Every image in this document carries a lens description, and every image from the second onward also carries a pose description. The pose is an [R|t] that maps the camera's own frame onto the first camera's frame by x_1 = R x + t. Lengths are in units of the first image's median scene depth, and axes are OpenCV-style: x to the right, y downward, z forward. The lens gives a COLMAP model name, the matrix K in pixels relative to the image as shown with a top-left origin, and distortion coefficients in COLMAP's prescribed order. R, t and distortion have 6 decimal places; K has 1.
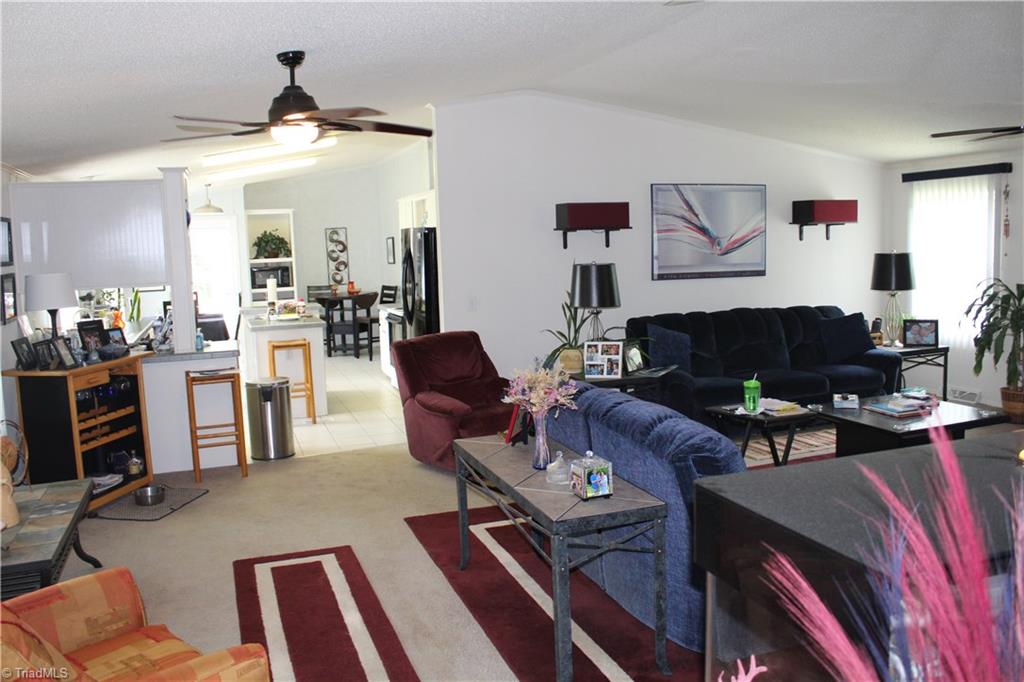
lens RADIAL K [[865.3, 0, 508.8], [0, 865.3, 338.8], [0, 0, 1]] dist [-0.121617, 0.073650]
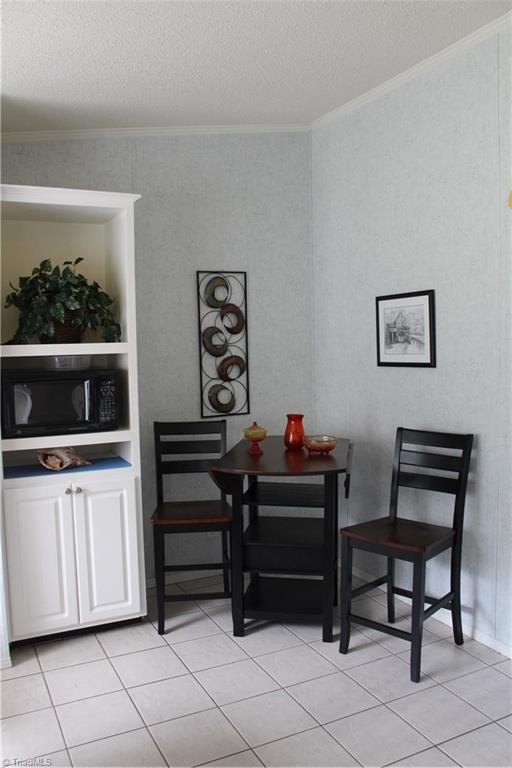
lens RADIAL K [[648.9, 0, 254.8], [0, 648.9, 382.5], [0, 0, 1]] dist [-0.121617, 0.073650]
pose [[0.993144, 0.006509, 0.116716, -0.219886], [0.000085, 0.998408, -0.056402, -0.061575], [-0.116897, 0.056025, 0.991563, 0.707842]]
